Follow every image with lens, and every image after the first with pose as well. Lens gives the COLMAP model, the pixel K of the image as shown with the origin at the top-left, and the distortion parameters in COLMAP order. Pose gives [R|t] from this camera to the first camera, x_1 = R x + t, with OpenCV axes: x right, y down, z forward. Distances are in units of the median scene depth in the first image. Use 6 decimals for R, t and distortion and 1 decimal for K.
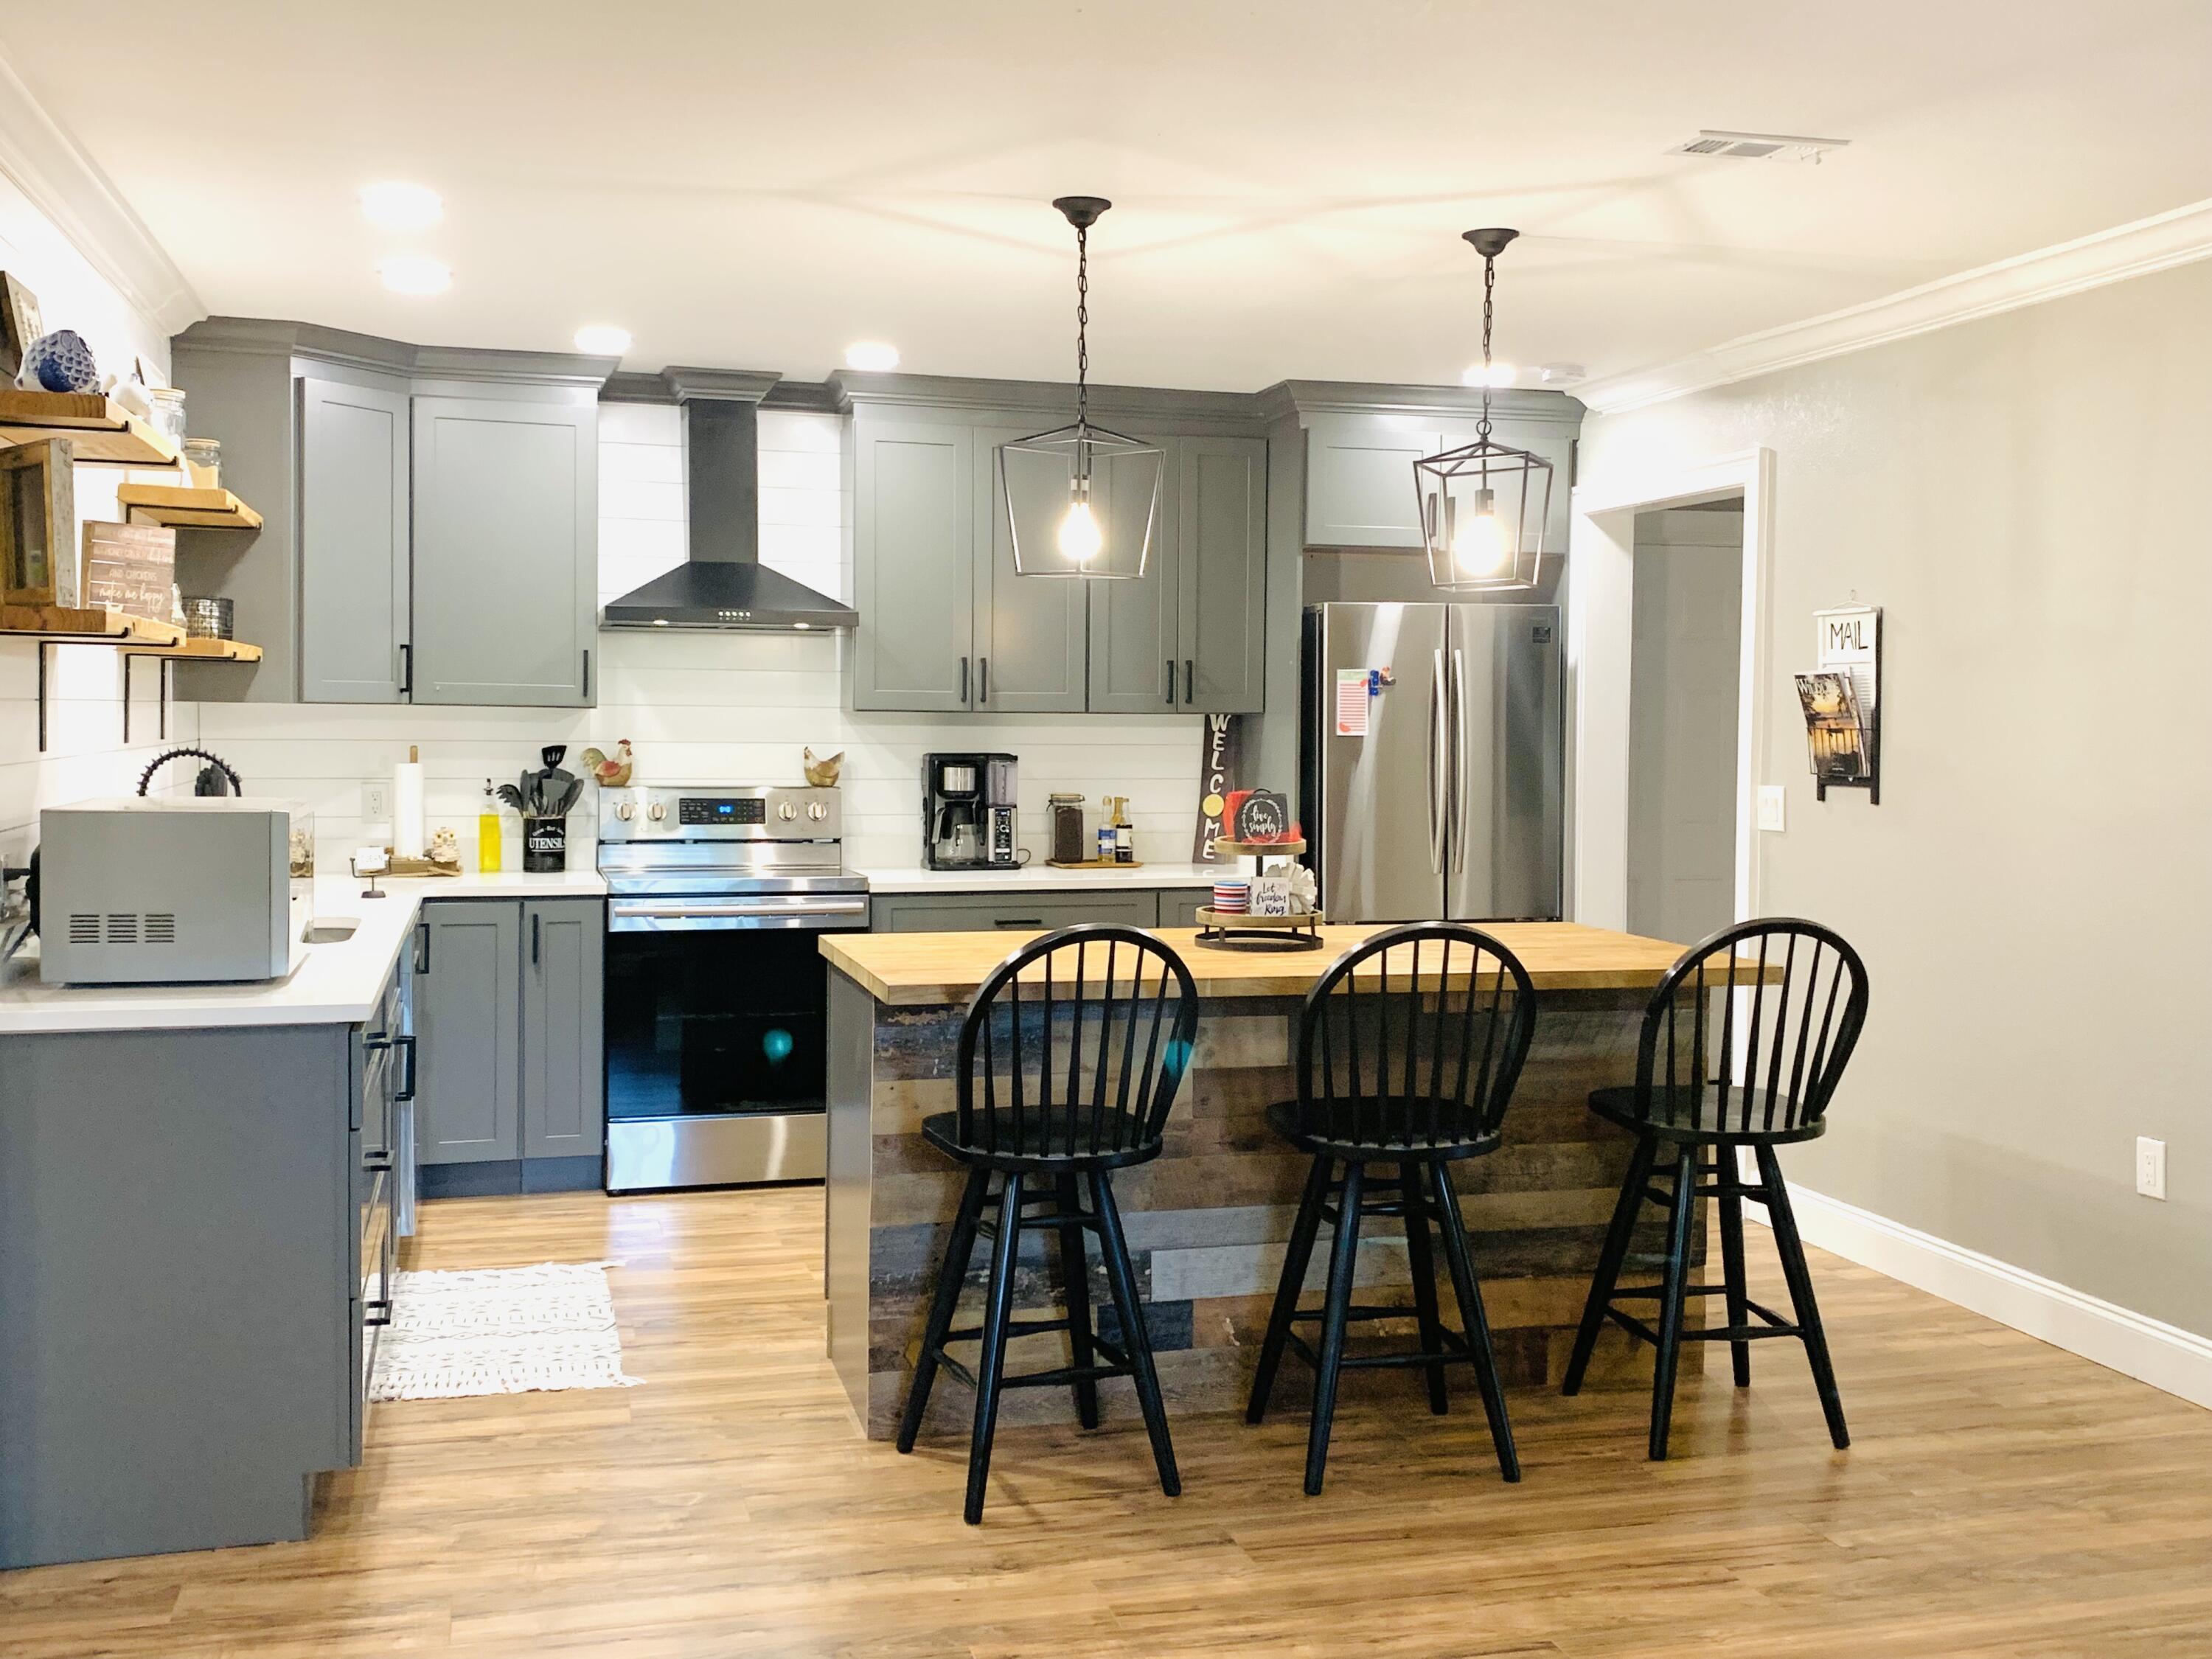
lens RADIAL K [[2175.1, 0, 1114.9], [0, 2175.1, 773.1], [0, 0, 1]] dist [0.024866, 0.000000]
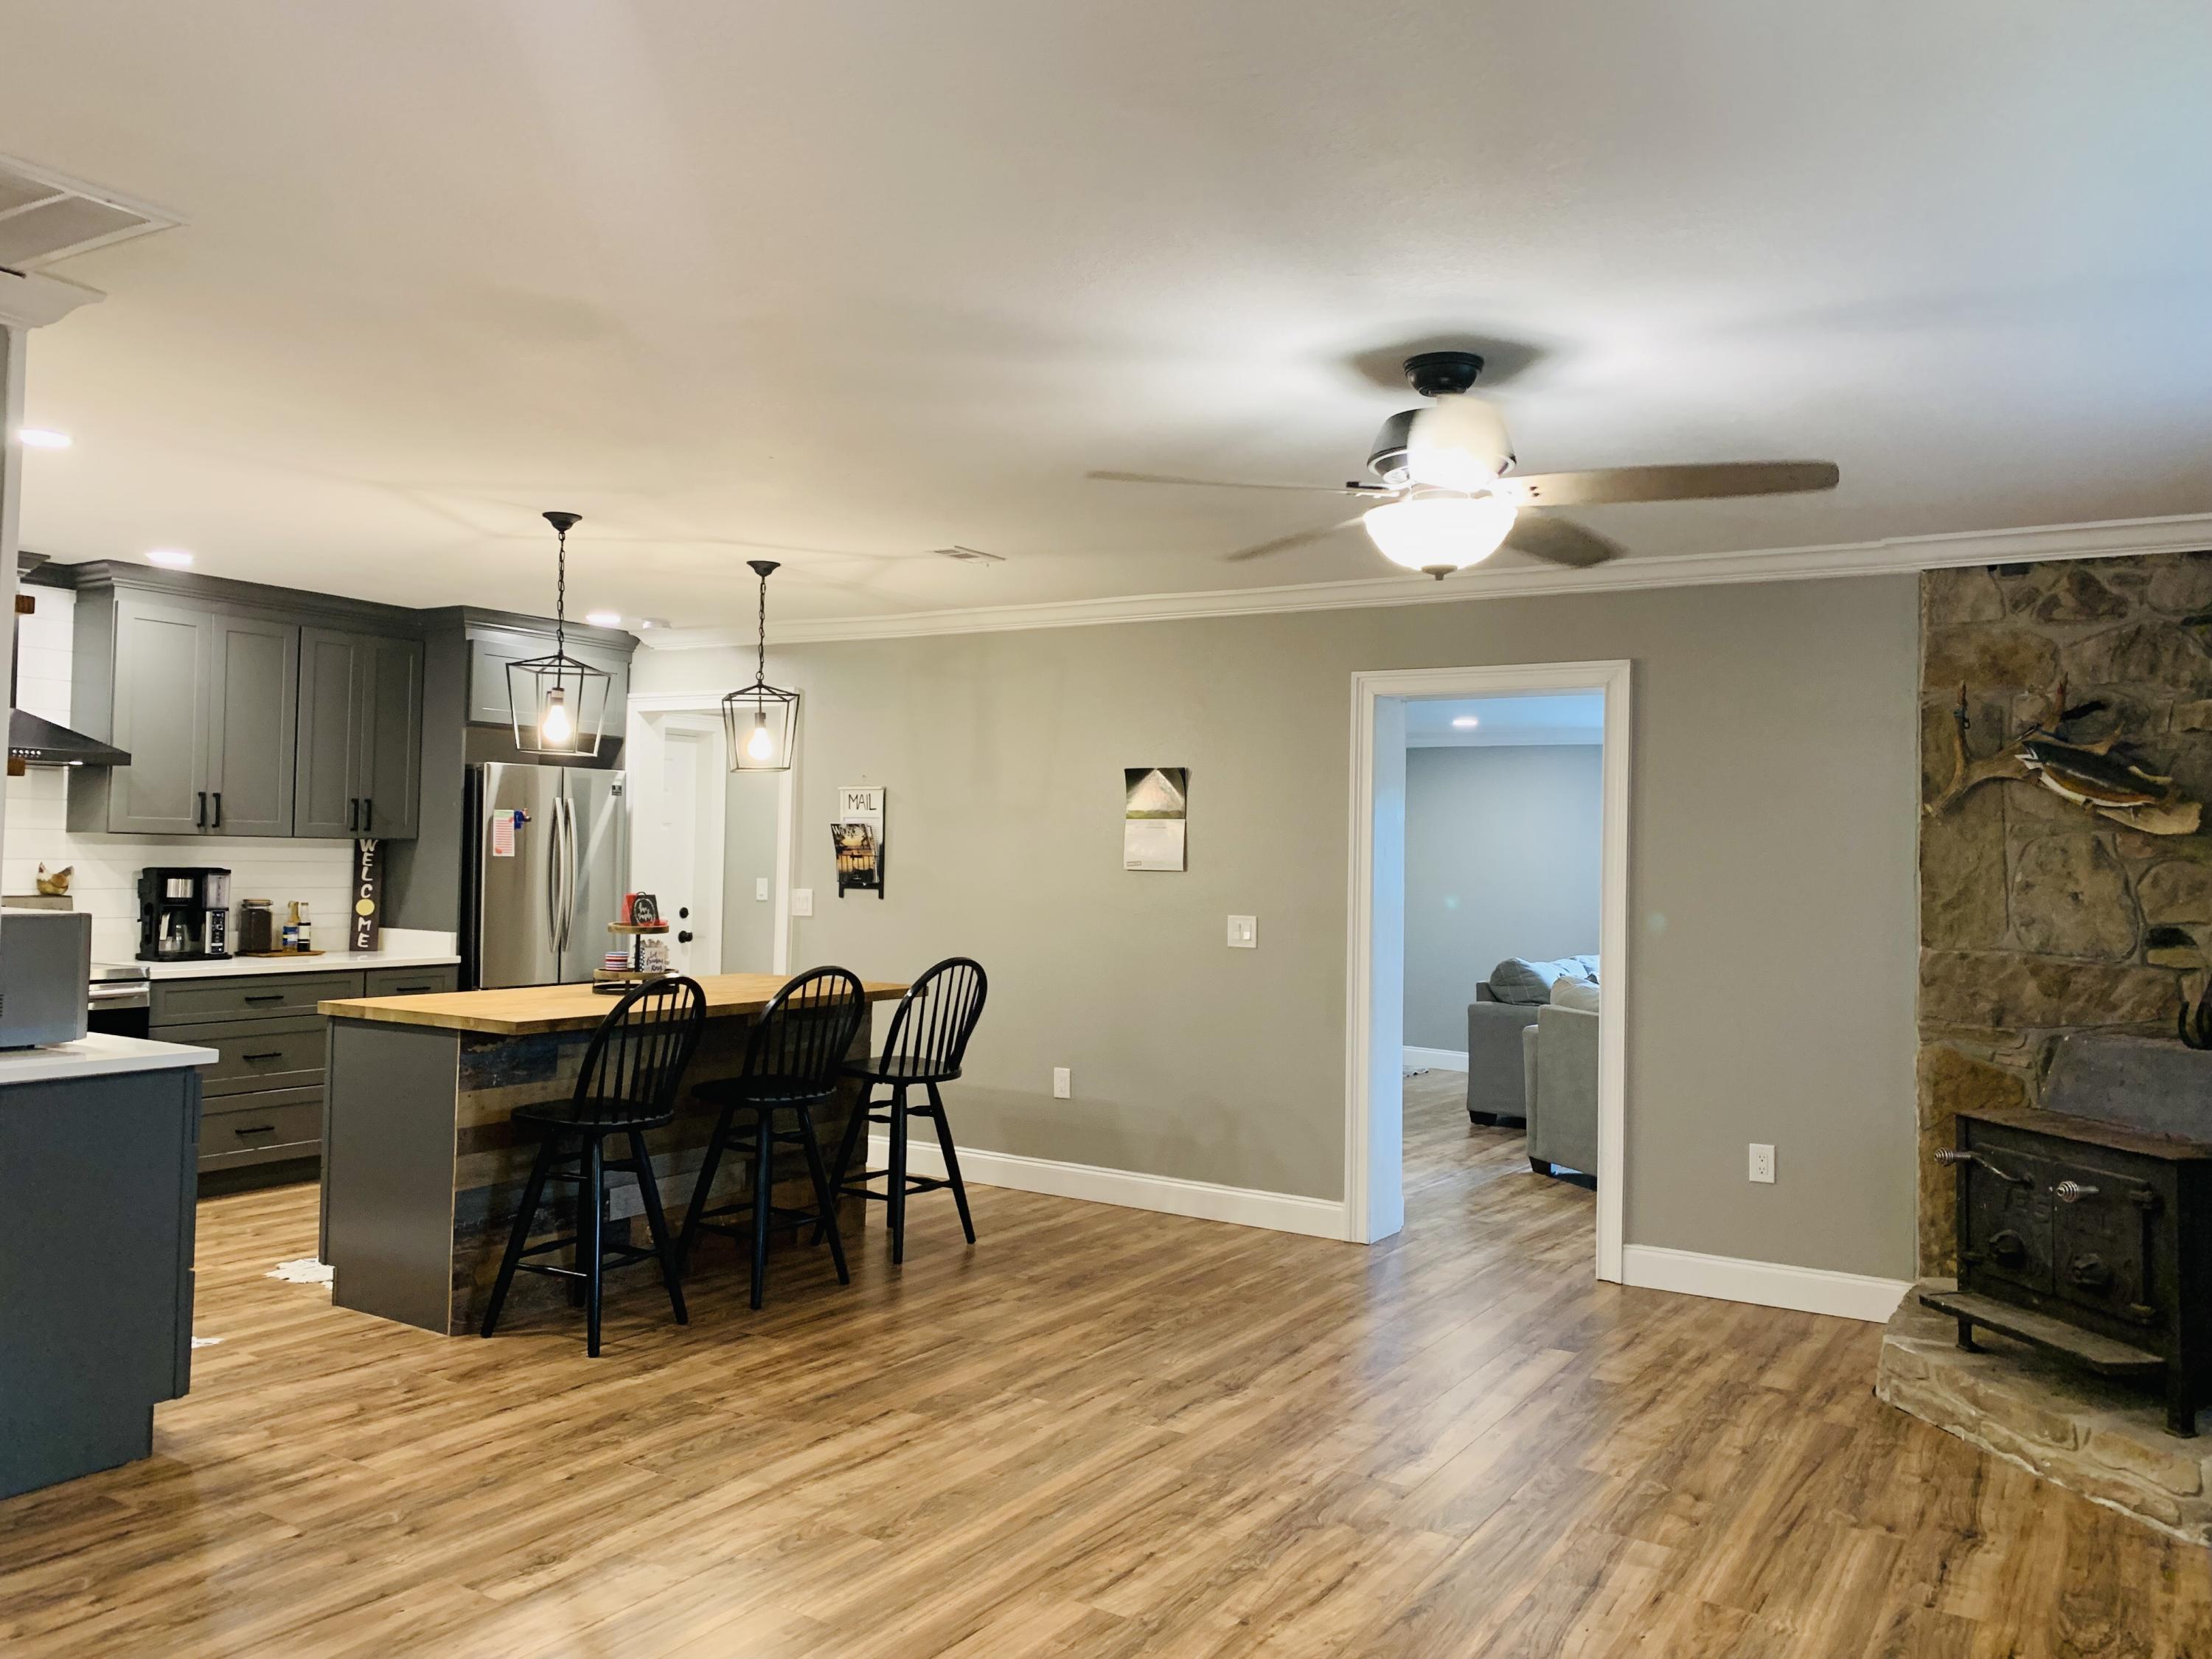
lens RADIAL K [[1692.3, 0, 1107.5], [0, 1692.3, 818.1], [0, 0, 1]] dist [0.029012, -0.029729]
pose [[0.736796, 0.022388, 0.675745, -0.541129], [0.002916, 0.999337, -0.036288, -0.000824], [-0.676109, 0.028707, 0.736242, -0.146319]]
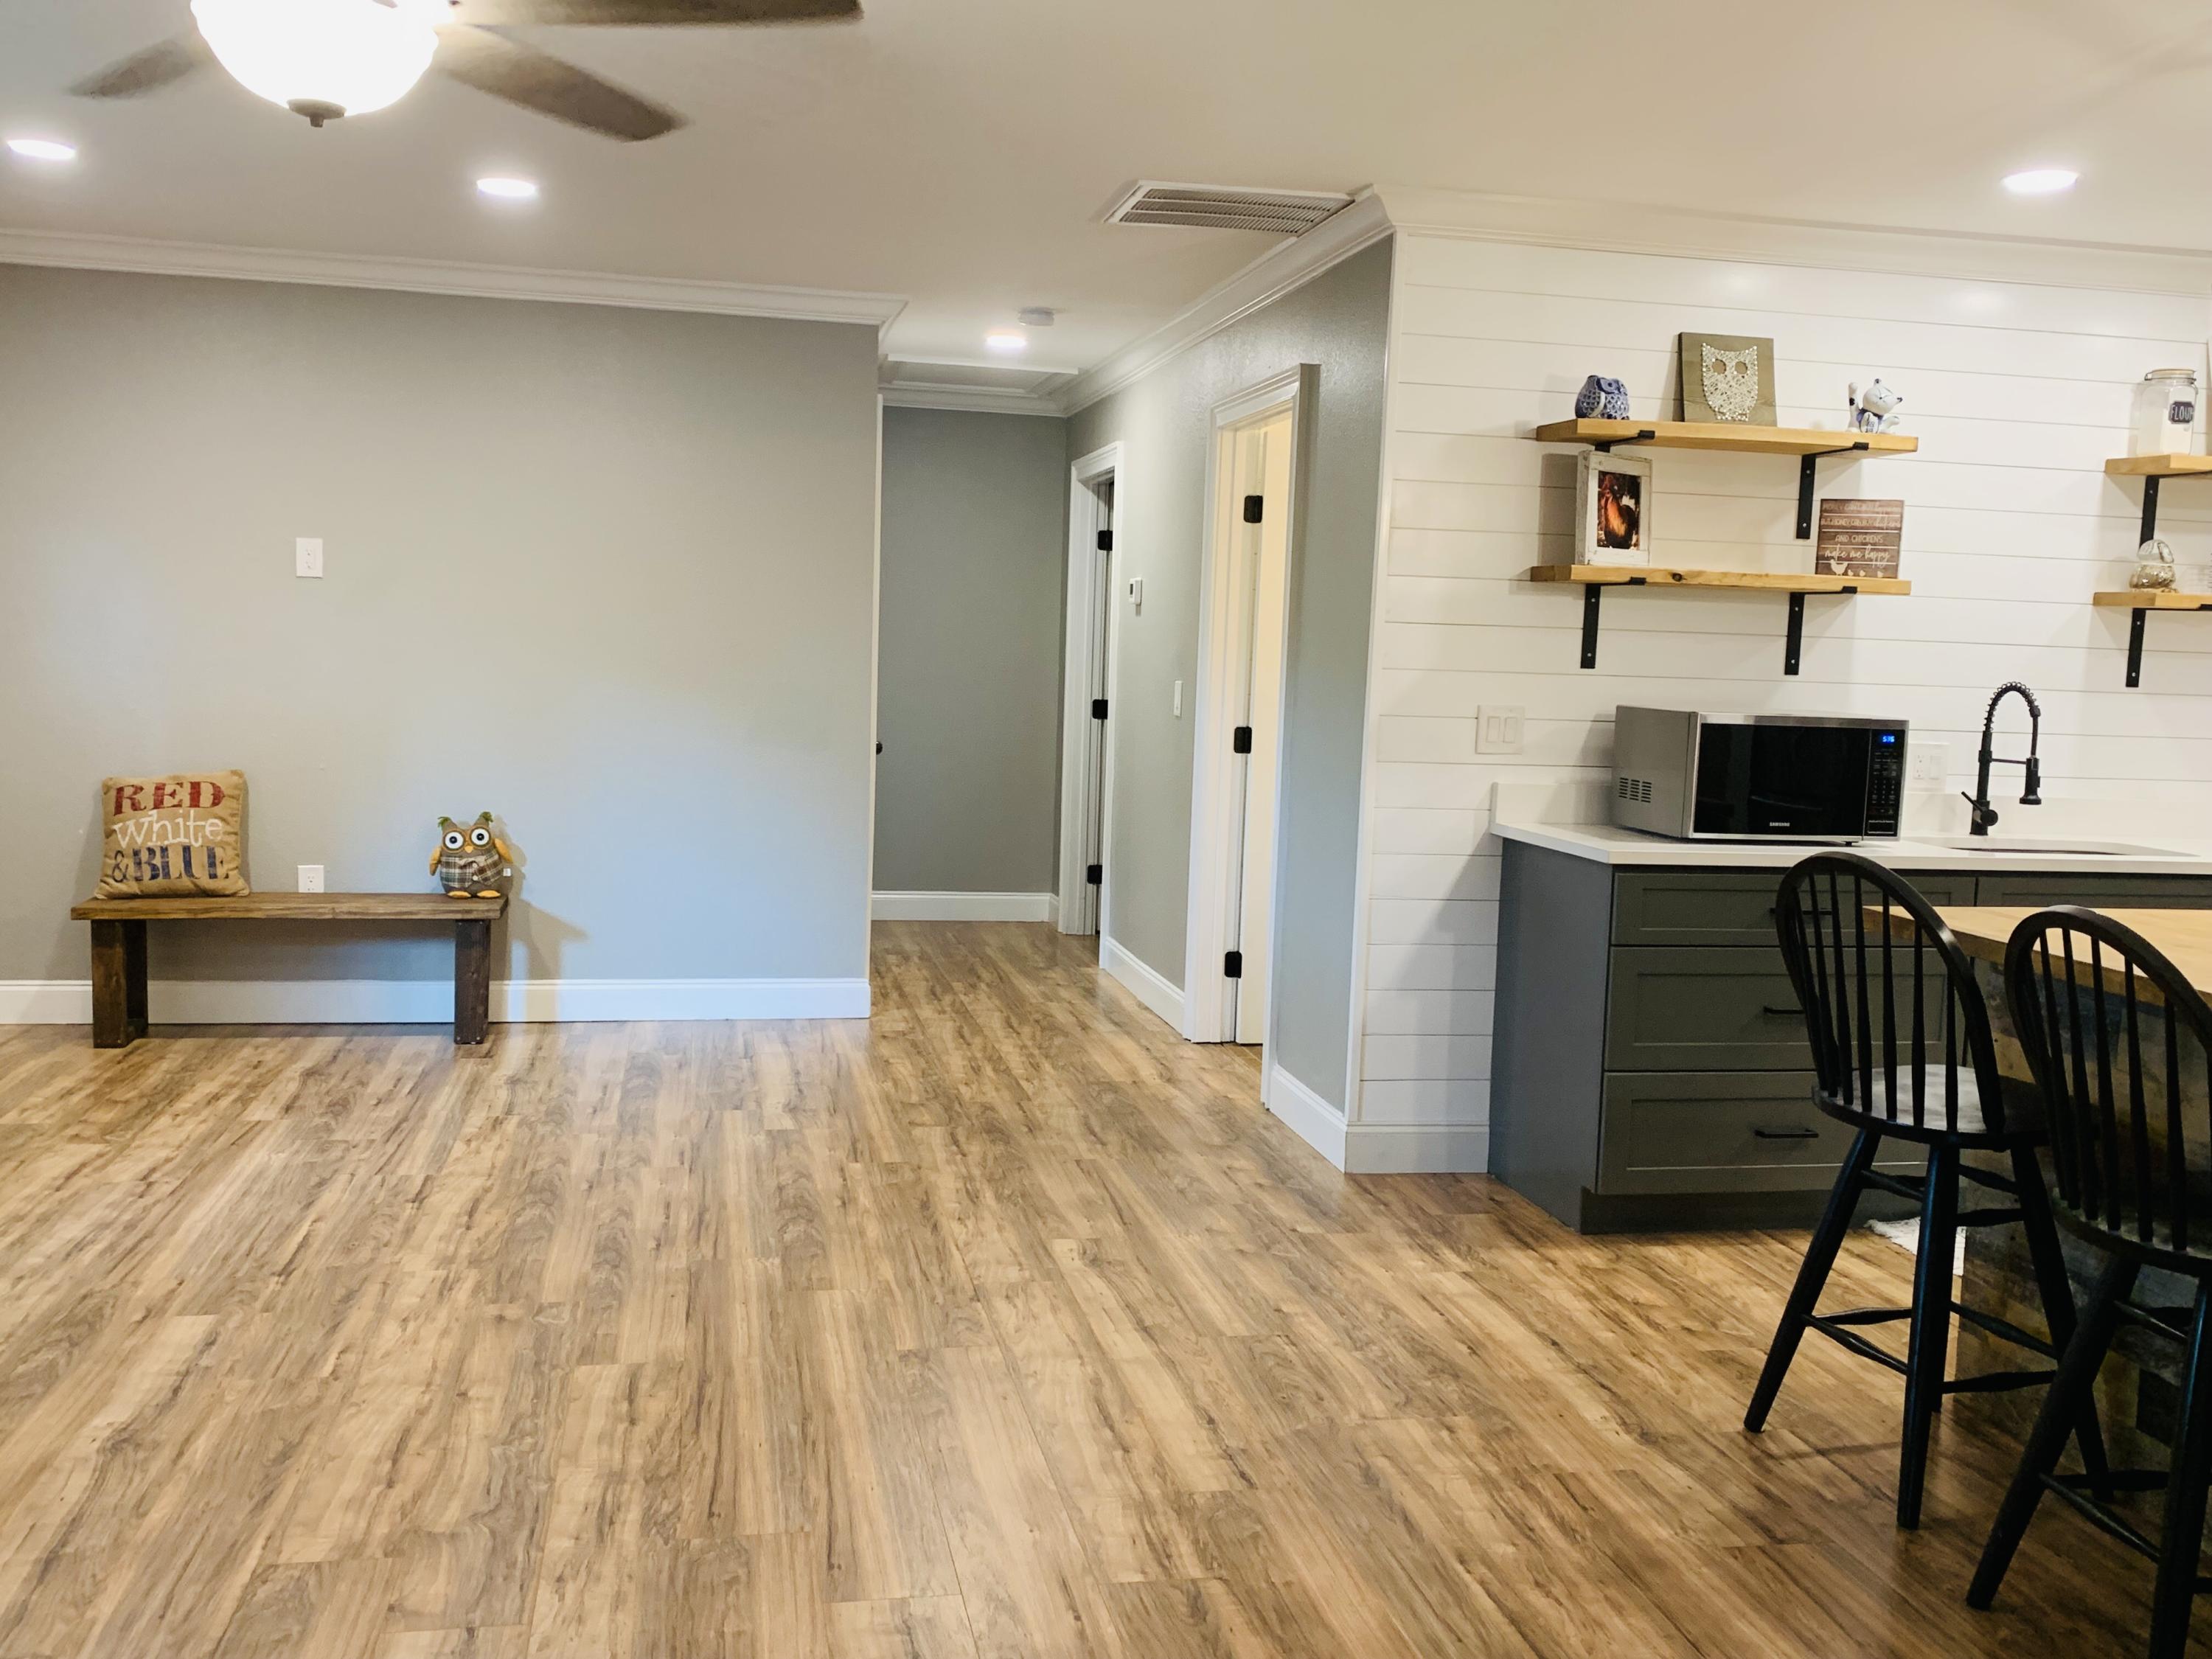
lens RADIAL K [[1965.2, 0, 1090.8], [0, 1965.2, 813.9], [0, 0, 1]] dist [0.029760, -0.041540]
pose [[-0.077555, 0.074416, -0.994207, 0.723692], [-0.065957, 0.994643, 0.079594, 0.006730], [0.994804, 0.071748, -0.072231, 0.634715]]
